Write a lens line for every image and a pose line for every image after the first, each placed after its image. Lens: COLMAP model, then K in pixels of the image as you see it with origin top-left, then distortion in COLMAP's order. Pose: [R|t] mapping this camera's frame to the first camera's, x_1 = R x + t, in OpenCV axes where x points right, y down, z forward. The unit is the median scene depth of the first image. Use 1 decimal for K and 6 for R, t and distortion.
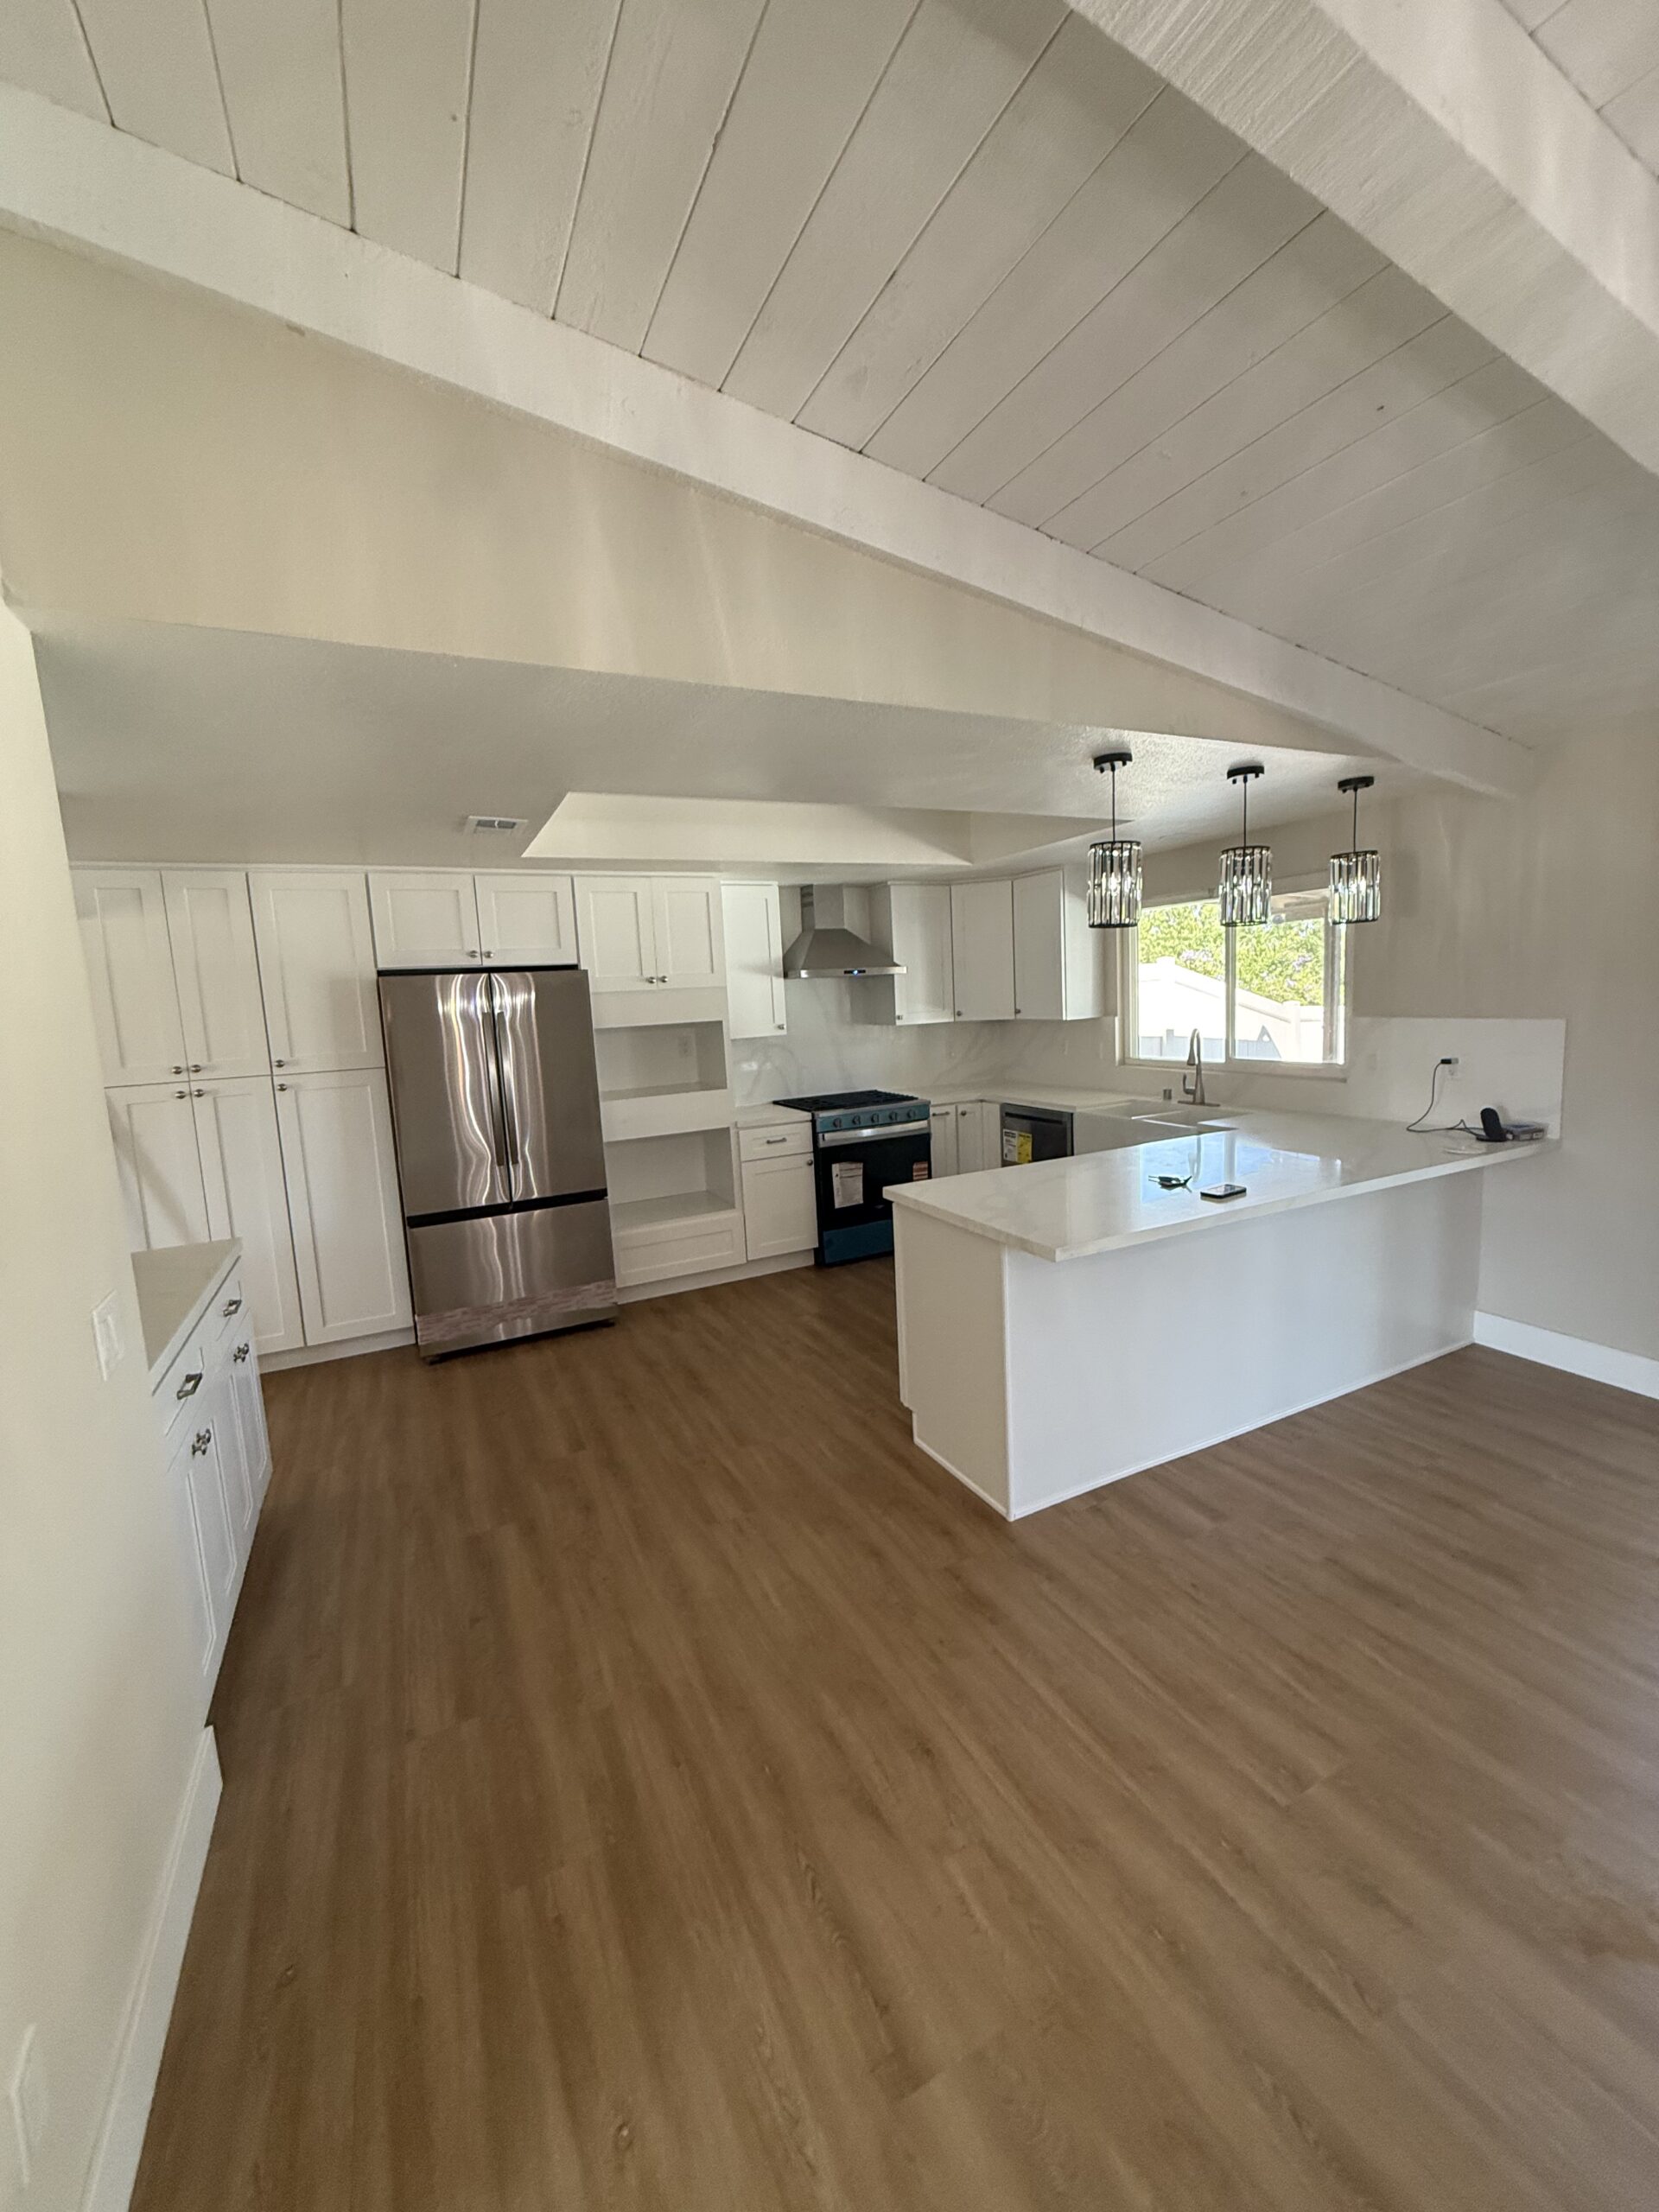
lens RADIAL K [[884.9, 0, 827.9], [0, 884.9, 1098.3], [0, 0, 1]] dist [0.000239, 0.000060]
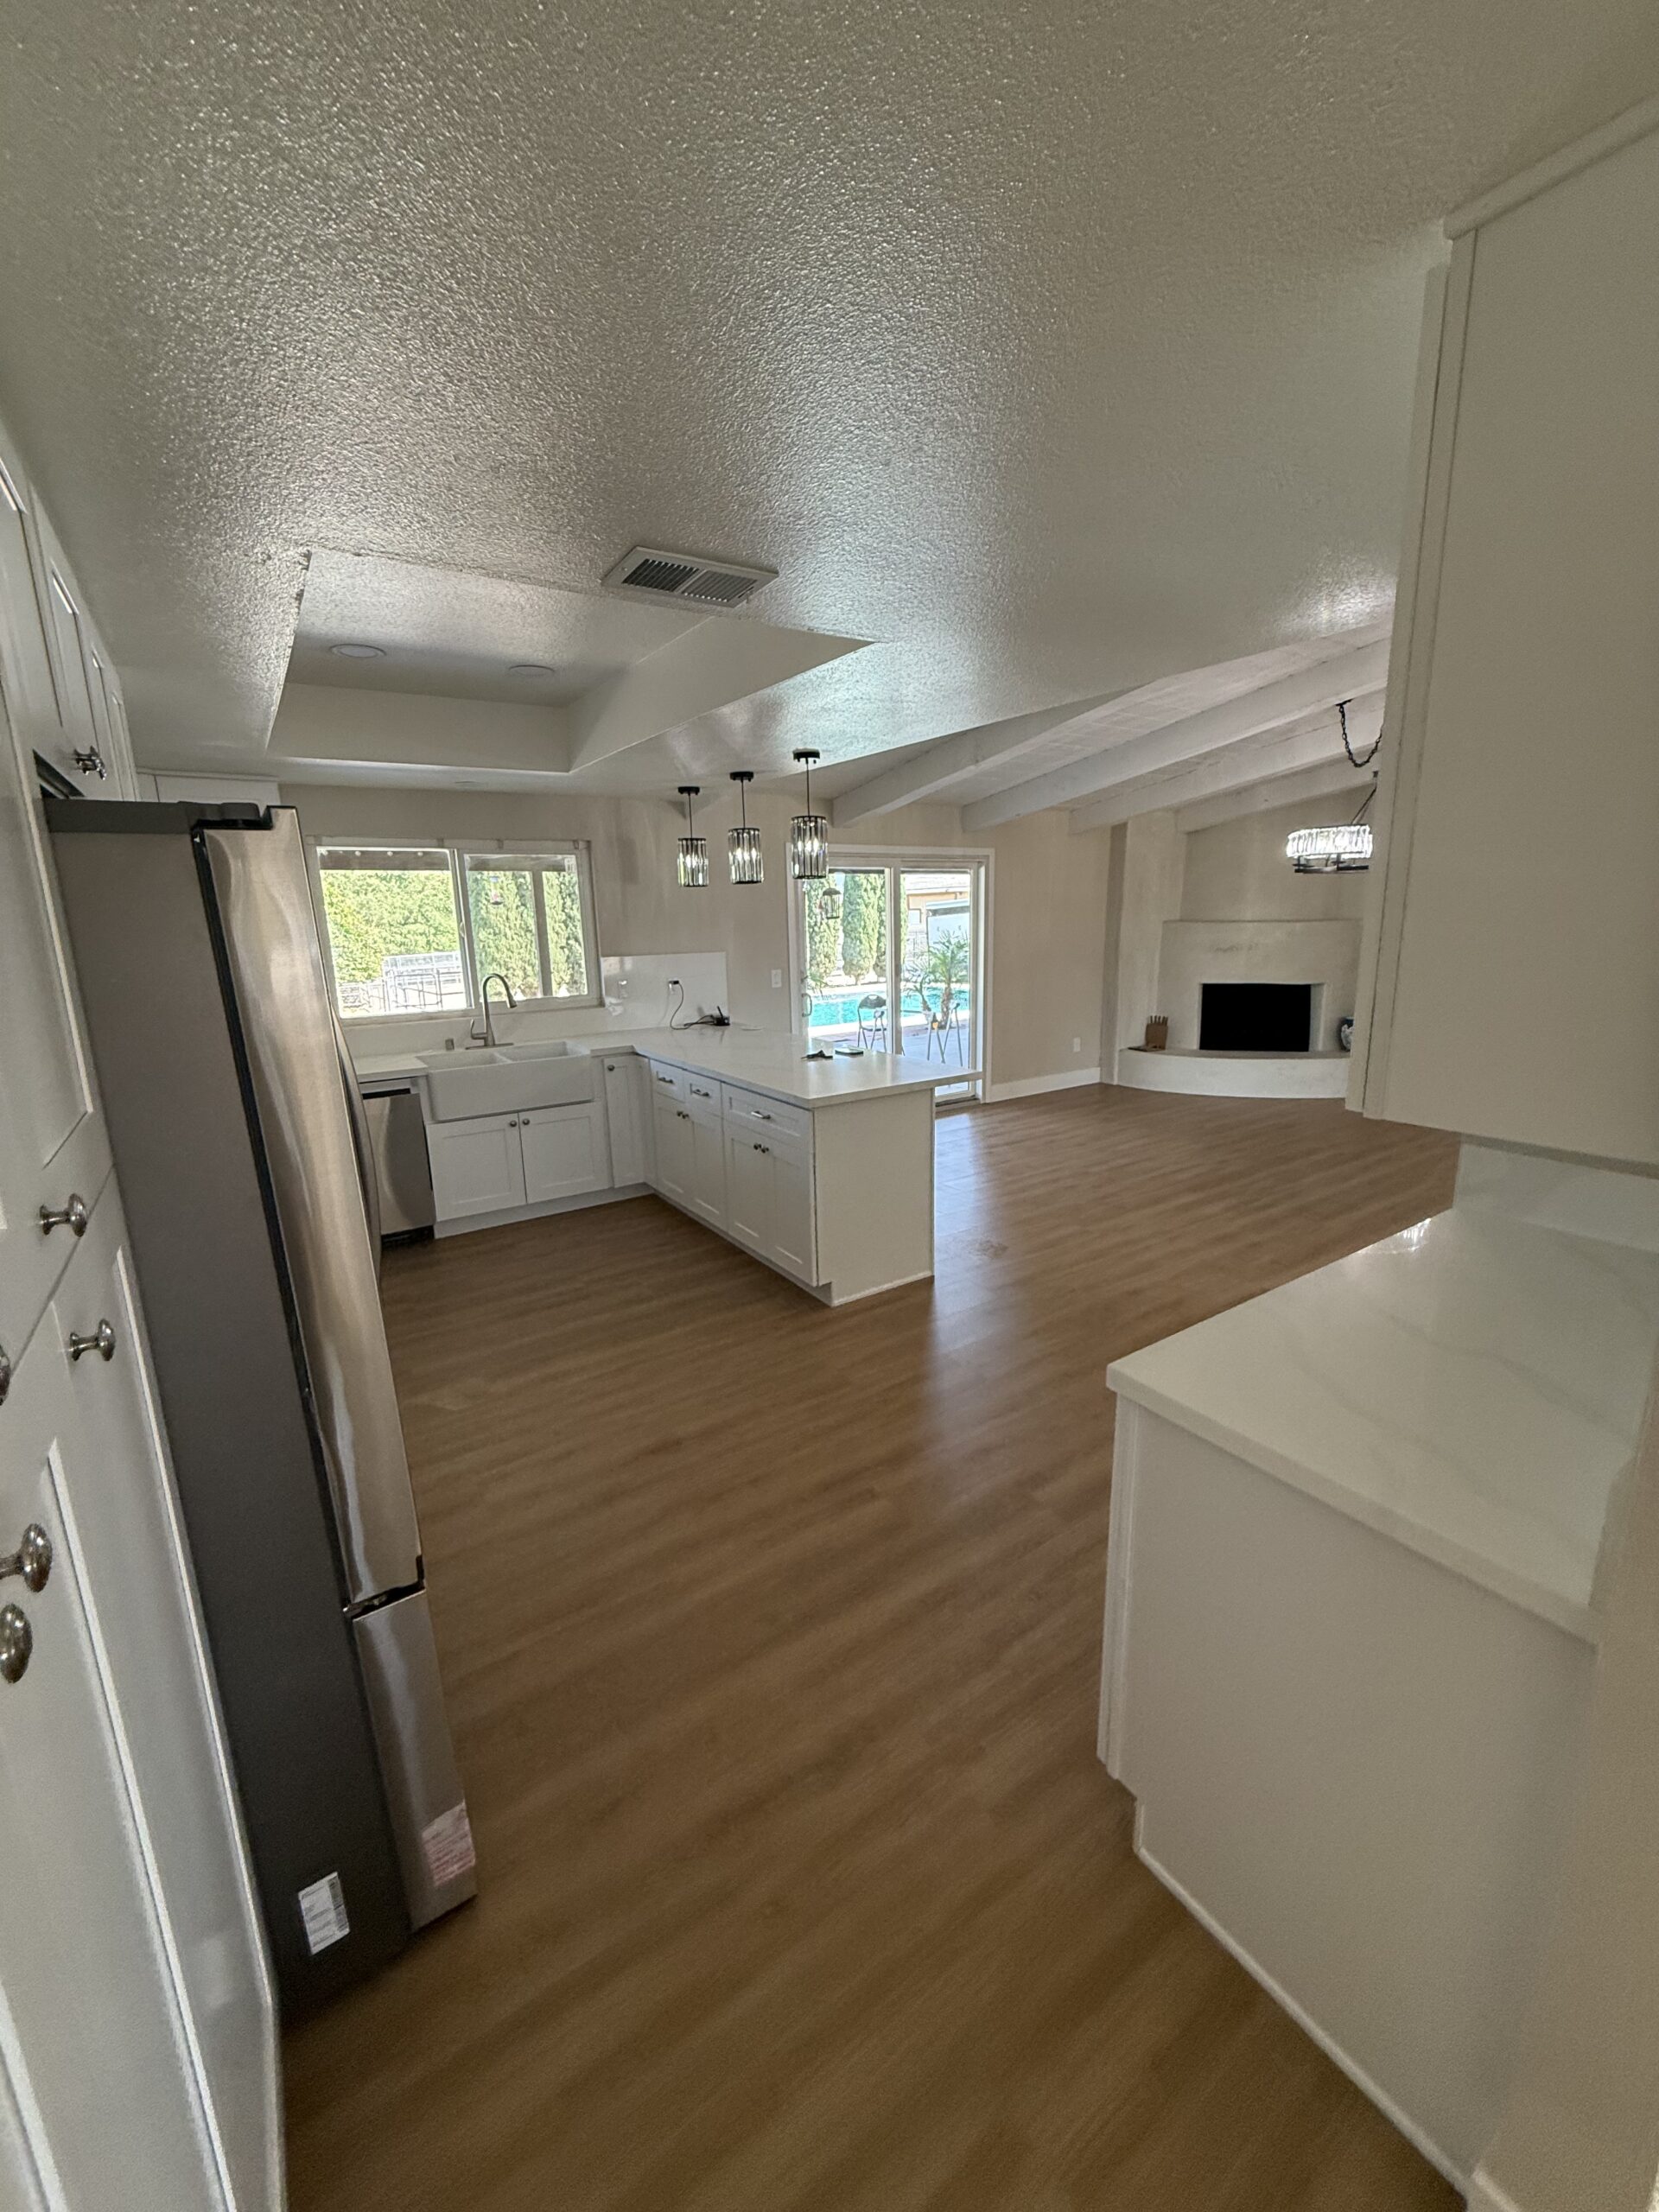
lens RADIAL K [[884.9, 0, 838.0], [0, 884.9, 1107.1], [0, 0, 1]] dist [0.000239, 0.000060]
pose [[-0.141843, -0.161272, 0.976664, -0.959224], [0.150246, 0.971701, 0.182273, -0.075185], [-0.978420, 0.172594, -0.113599, 1.036630]]
